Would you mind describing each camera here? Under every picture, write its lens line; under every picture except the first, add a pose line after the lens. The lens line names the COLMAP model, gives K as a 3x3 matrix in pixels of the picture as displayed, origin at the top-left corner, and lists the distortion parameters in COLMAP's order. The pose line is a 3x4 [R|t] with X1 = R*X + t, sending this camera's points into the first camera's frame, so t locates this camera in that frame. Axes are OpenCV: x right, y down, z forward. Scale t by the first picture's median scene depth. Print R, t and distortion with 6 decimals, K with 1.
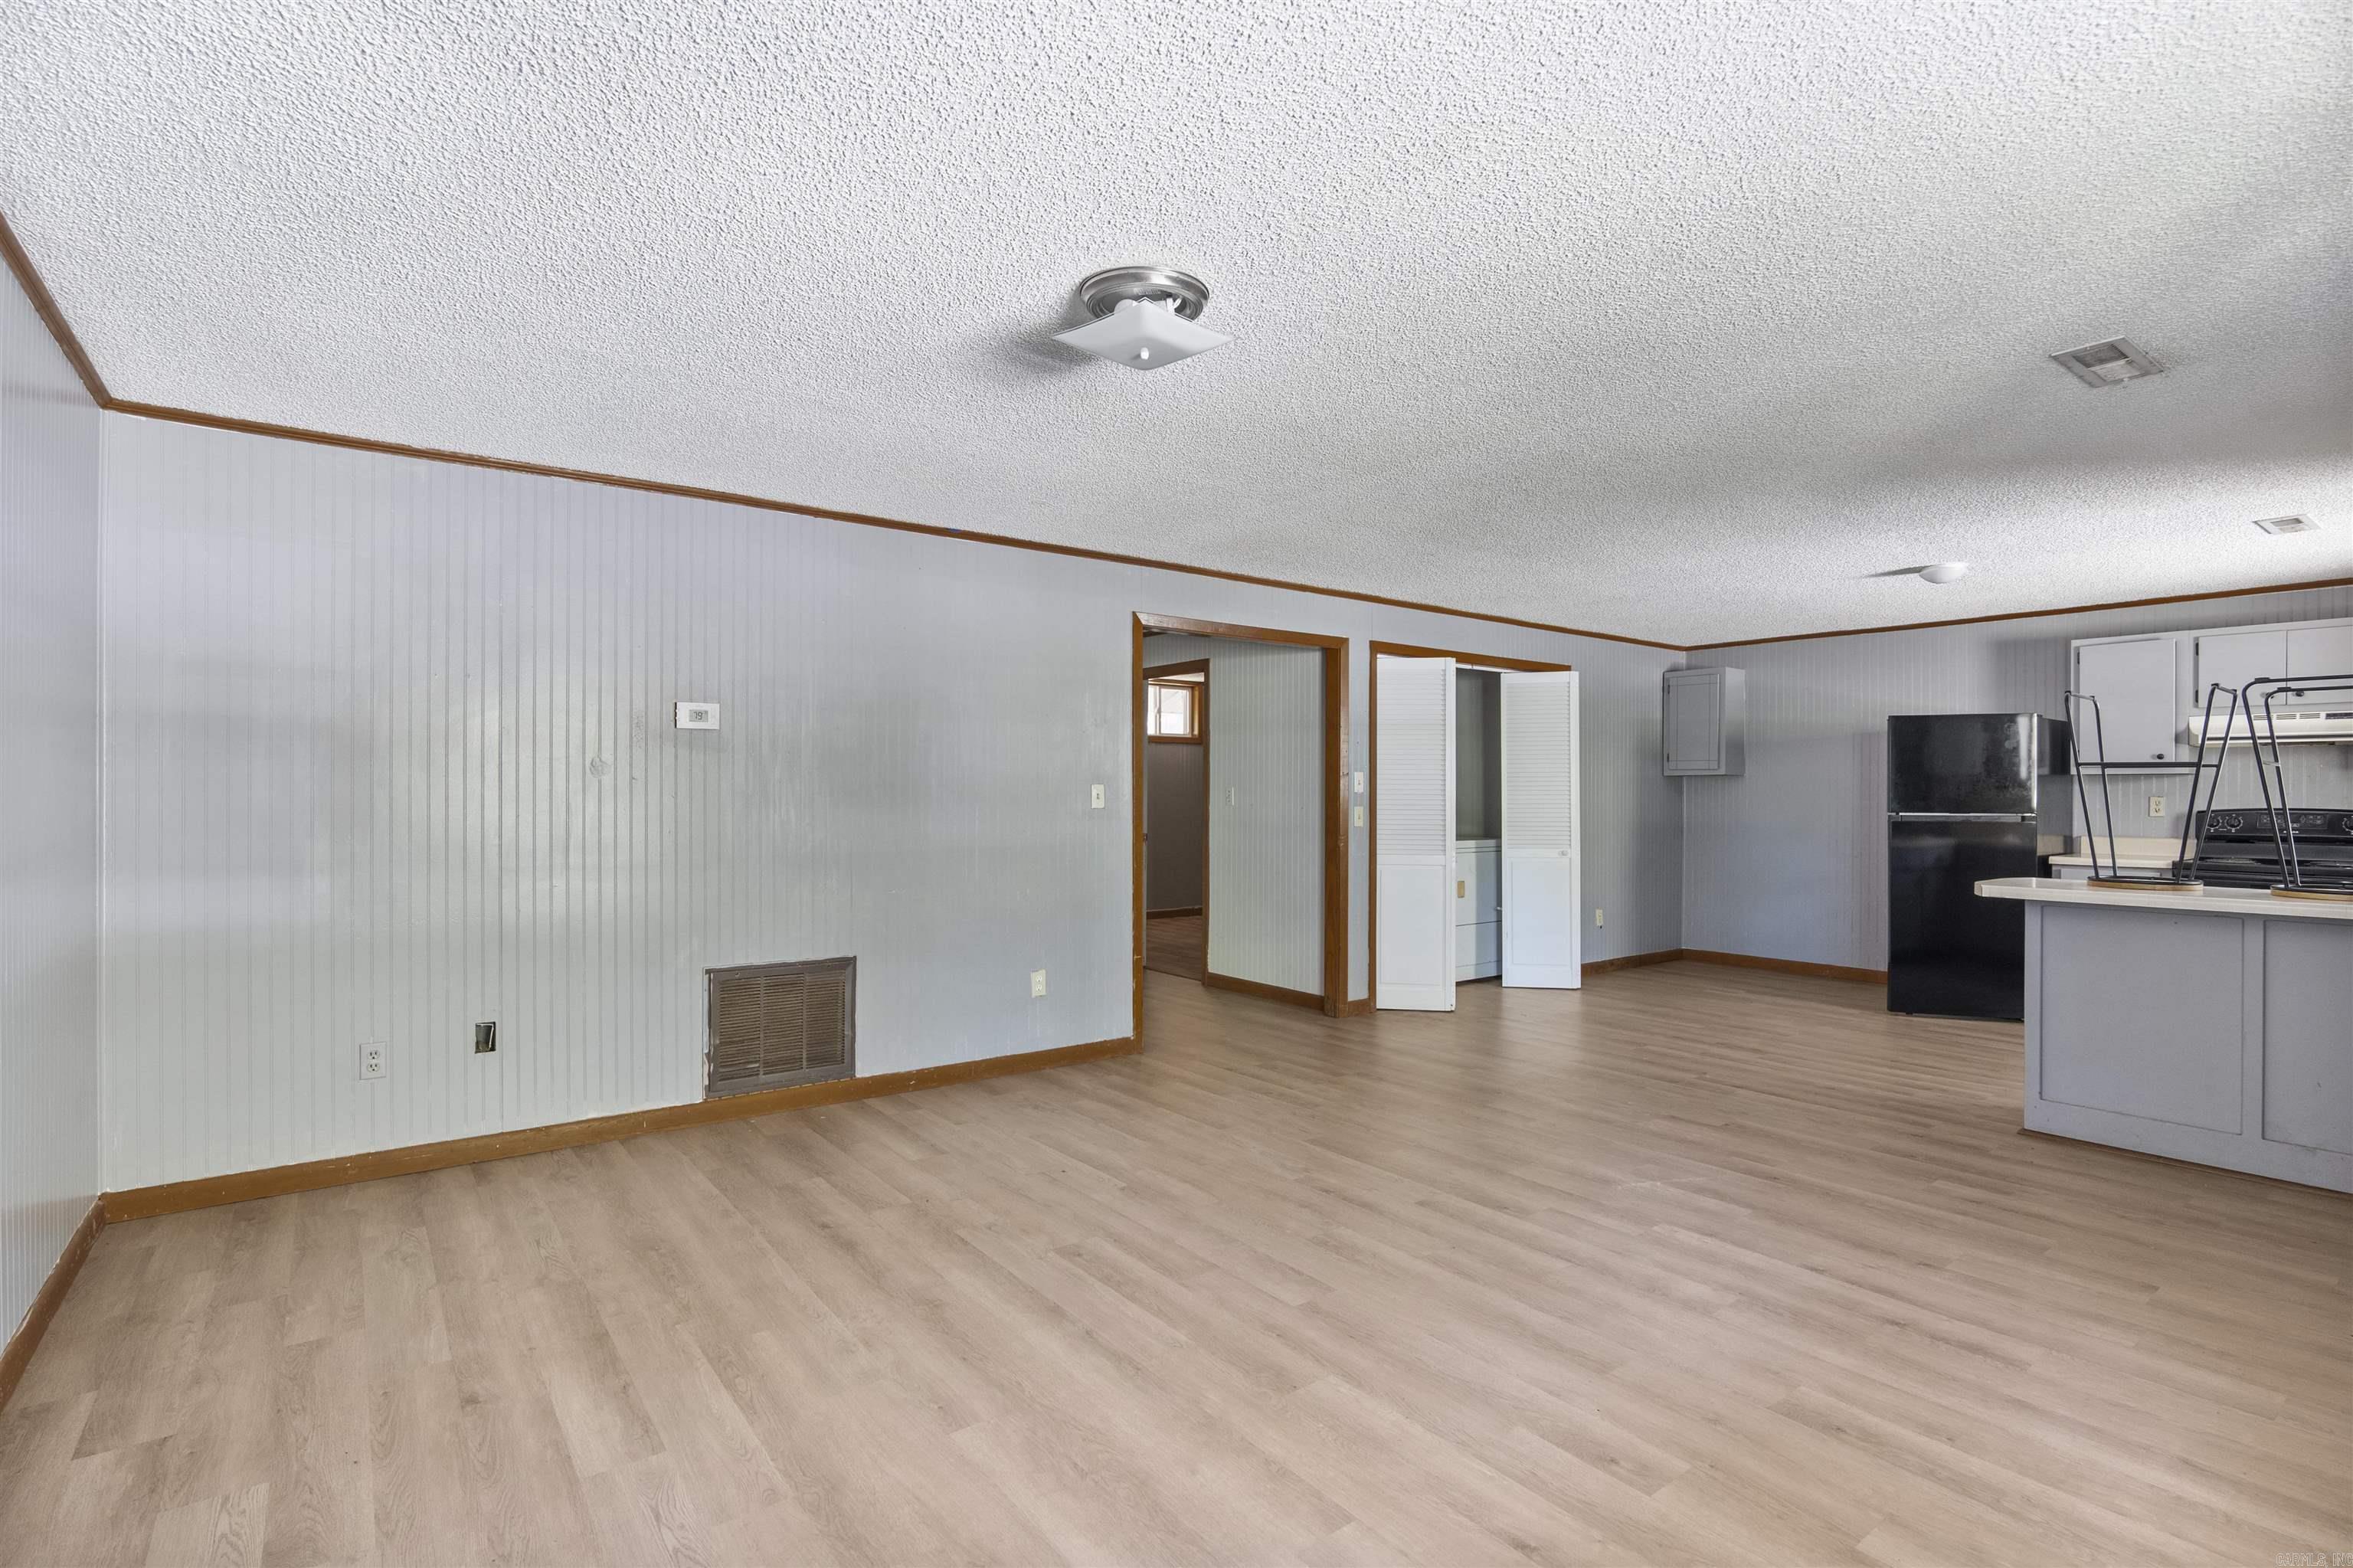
lens RADIAL K [[1109.4, 0, 1175.0], [0, 1109.4, 793.4], [0, 0, 1]] dist [-0.020401, 0.001040]
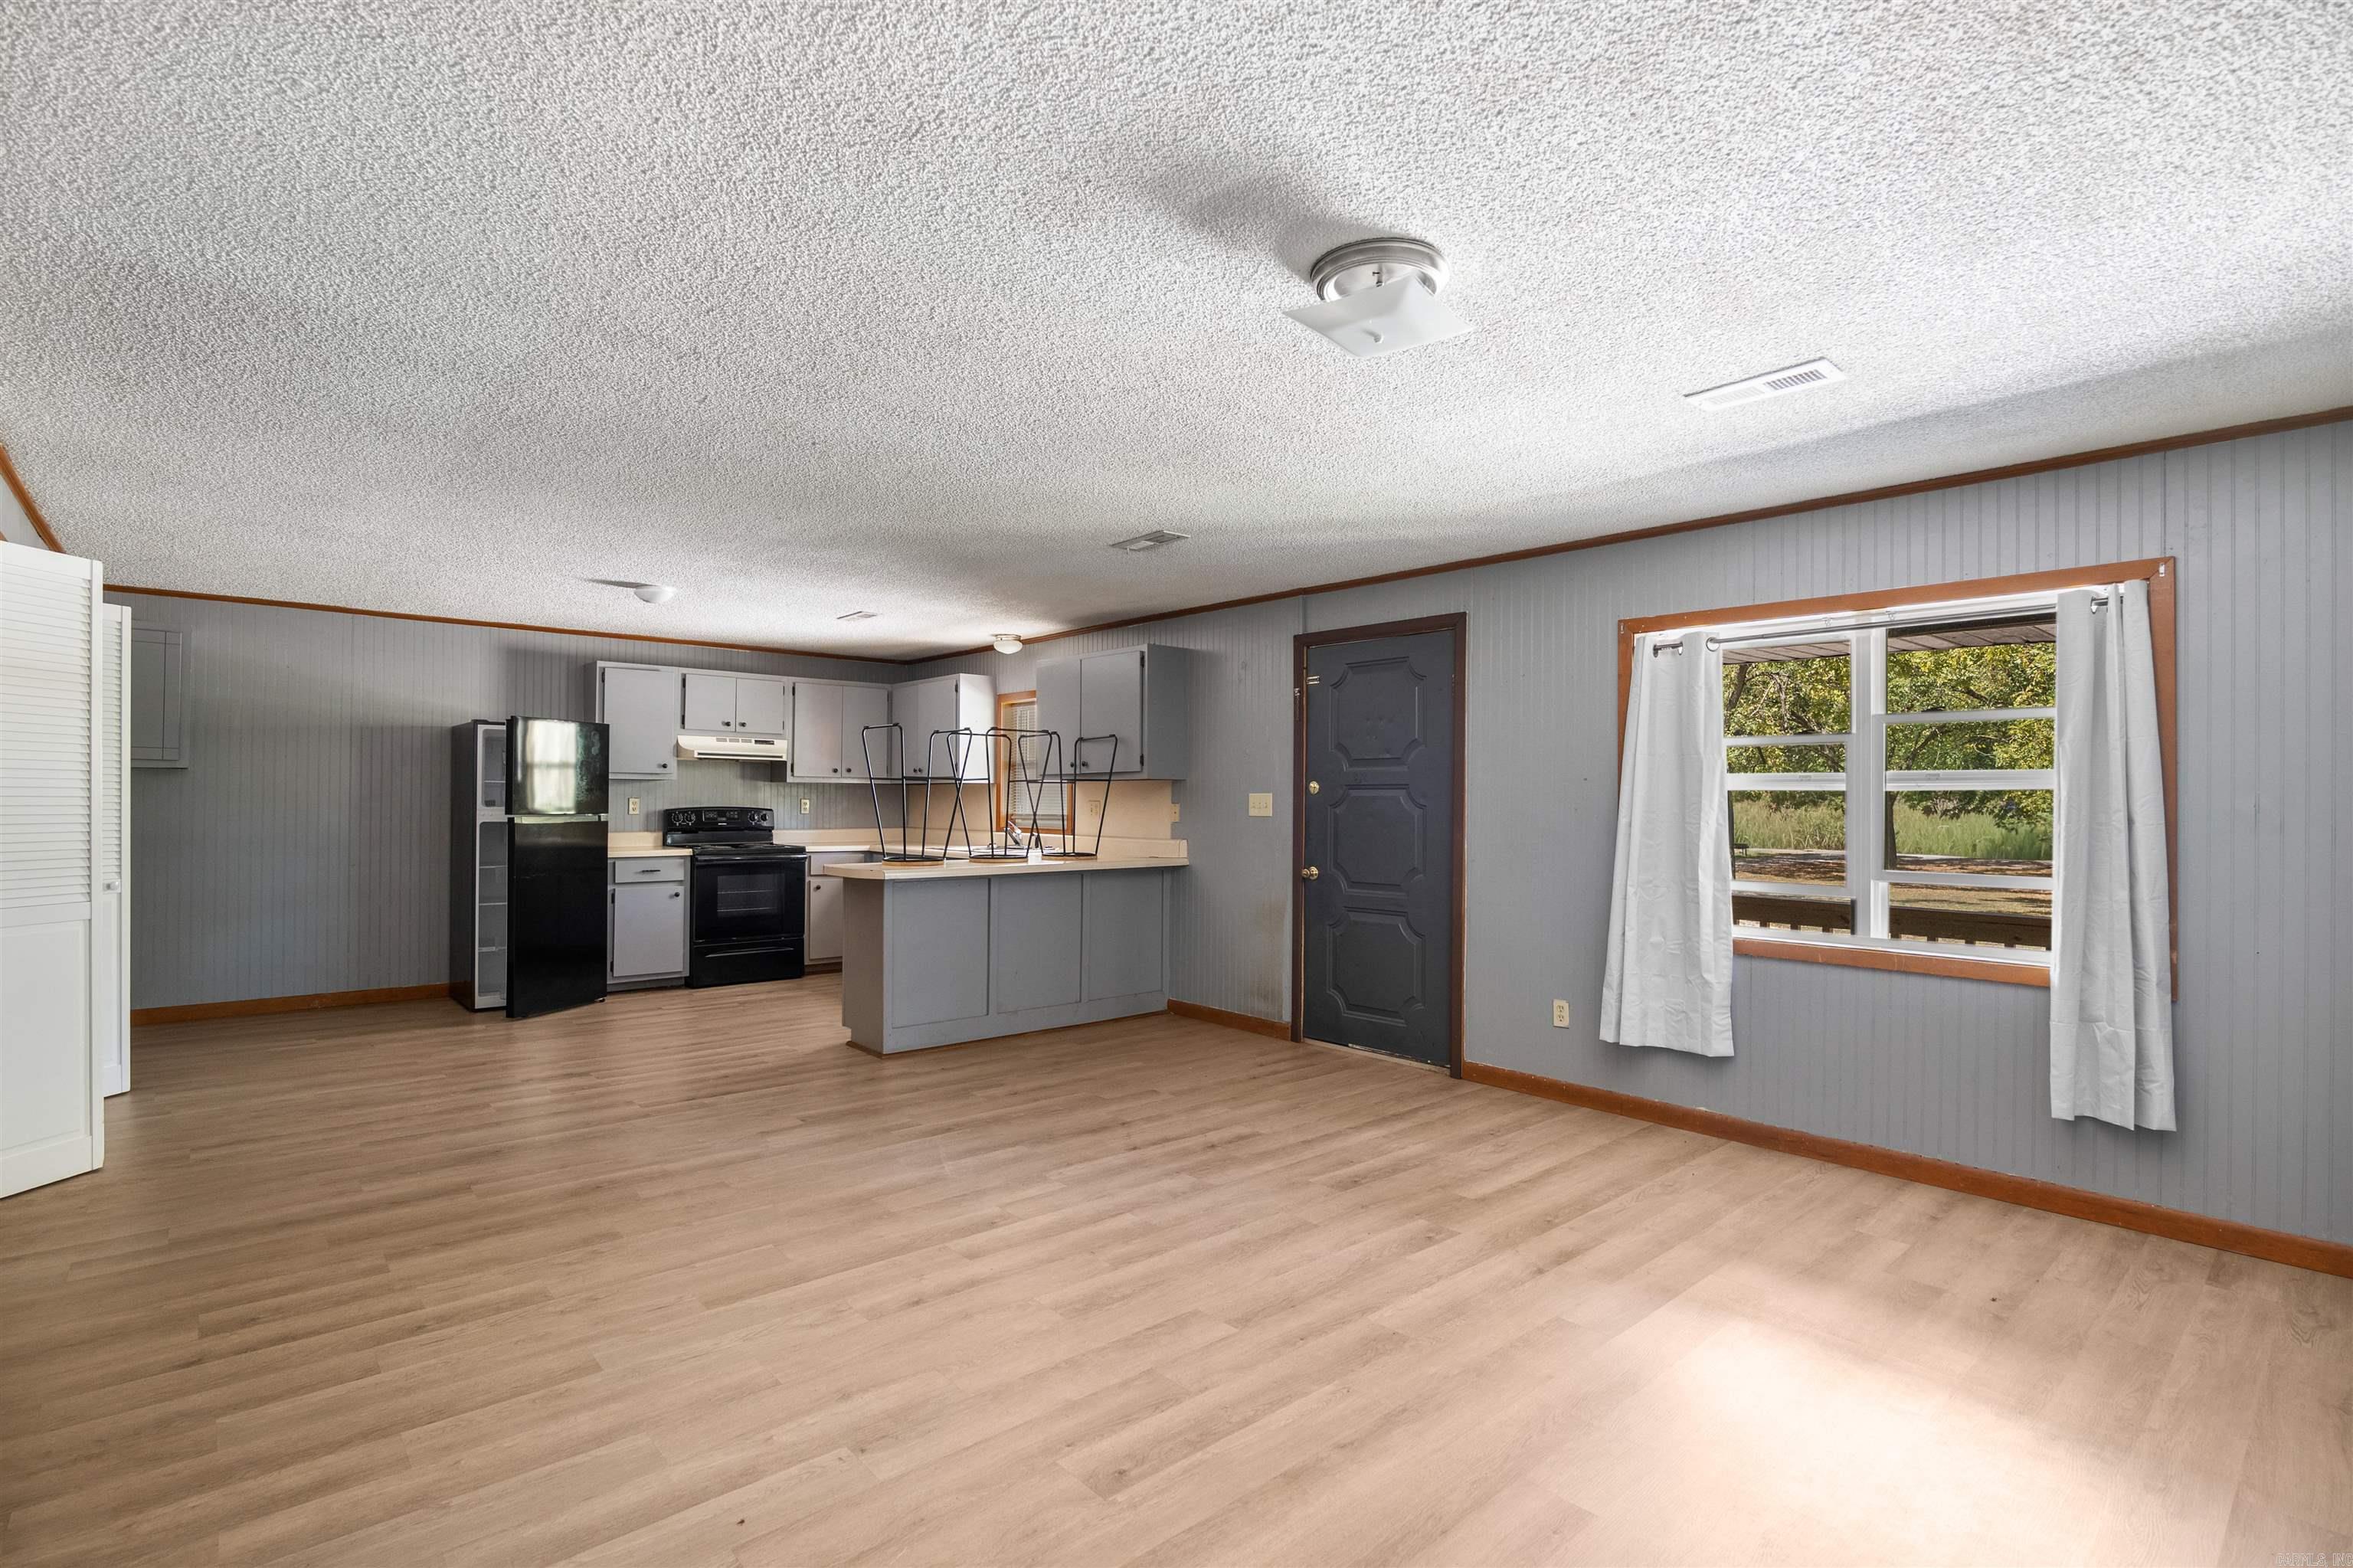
lens RADIAL K [[1109.4, 0, 1175.0], [0, 1109.4, 793.4], [0, 0, 1]] dist [-0.020401, 0.001040]
pose [[-0.075391, 0.002234, 0.997152, -0.740852], [-0.008978, 0.999955, -0.002919, -0.007790], [-0.997114, -0.009172, -0.075368, 0.969613]]
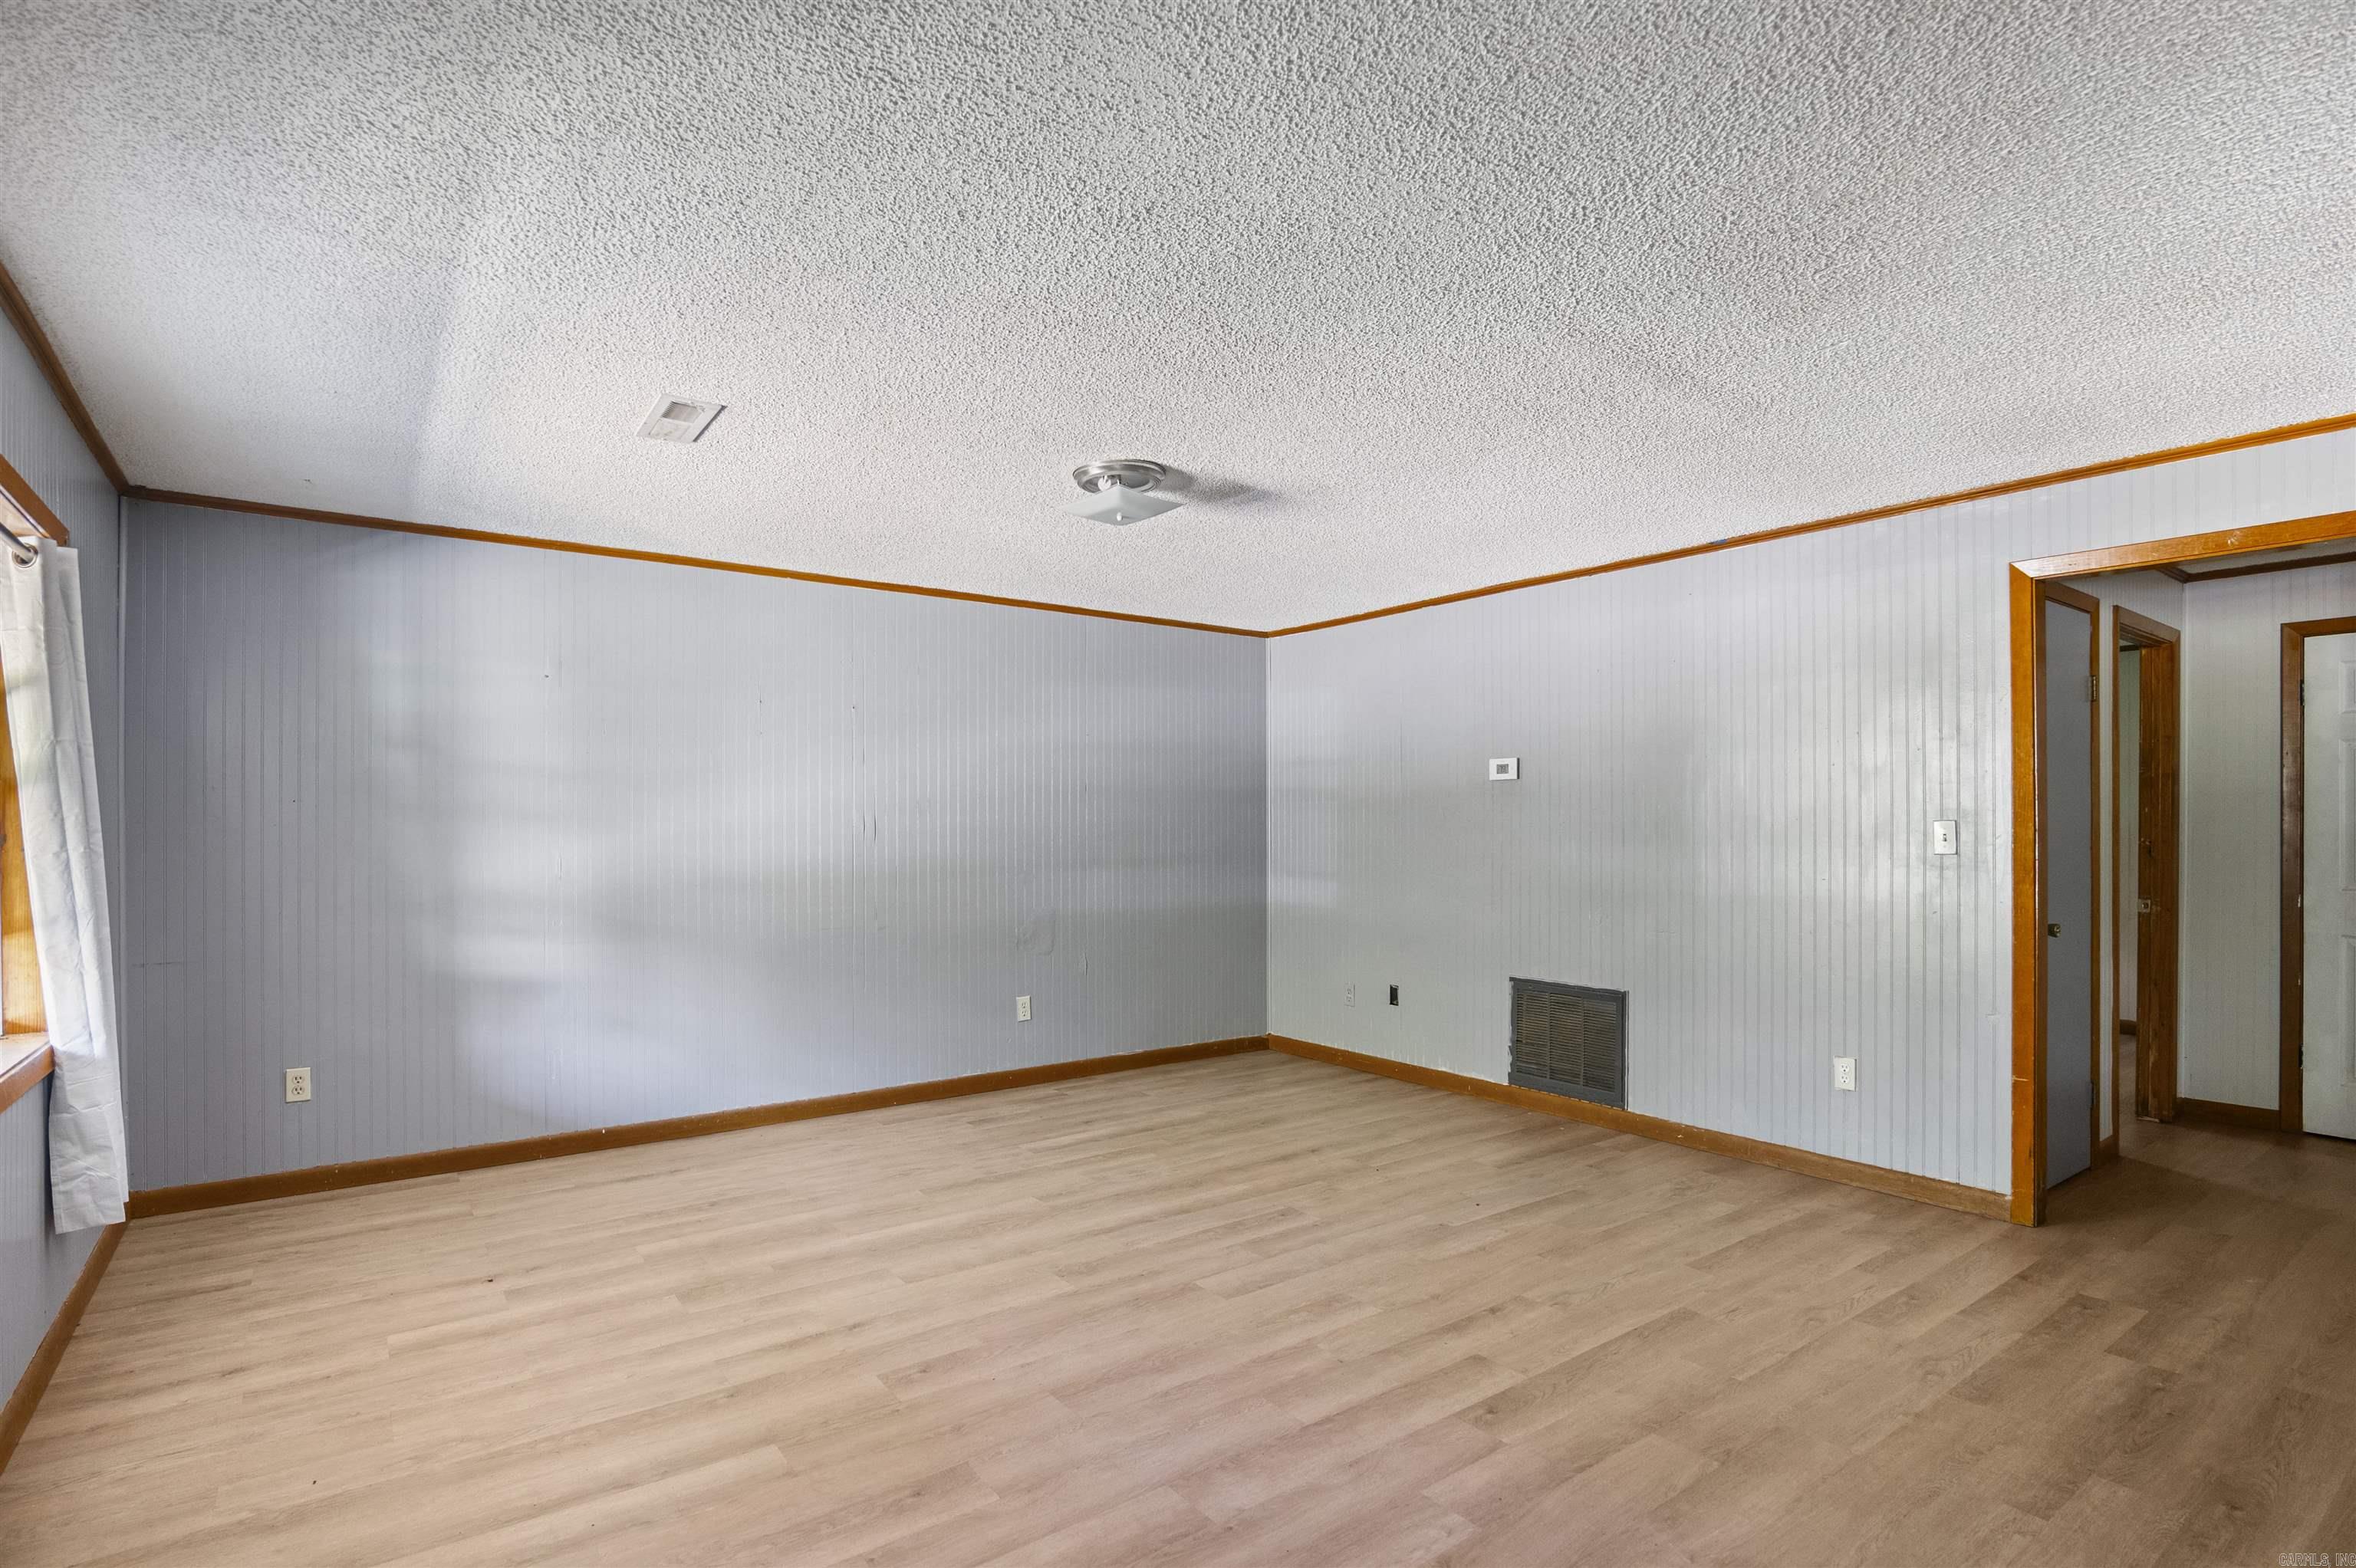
lens RADIAL K [[1144.3, 0, 1178.0], [0, 1144.3, 784.0], [0, 0, 1]] dist [-0.033007, 0.011200]
pose [[-0.008408, -0.040429, -0.999147, 1.116305], [-0.000400, 0.999182, -0.040427, -0.003171], [0.999965, 0.000060, -0.008417, 0.849576]]
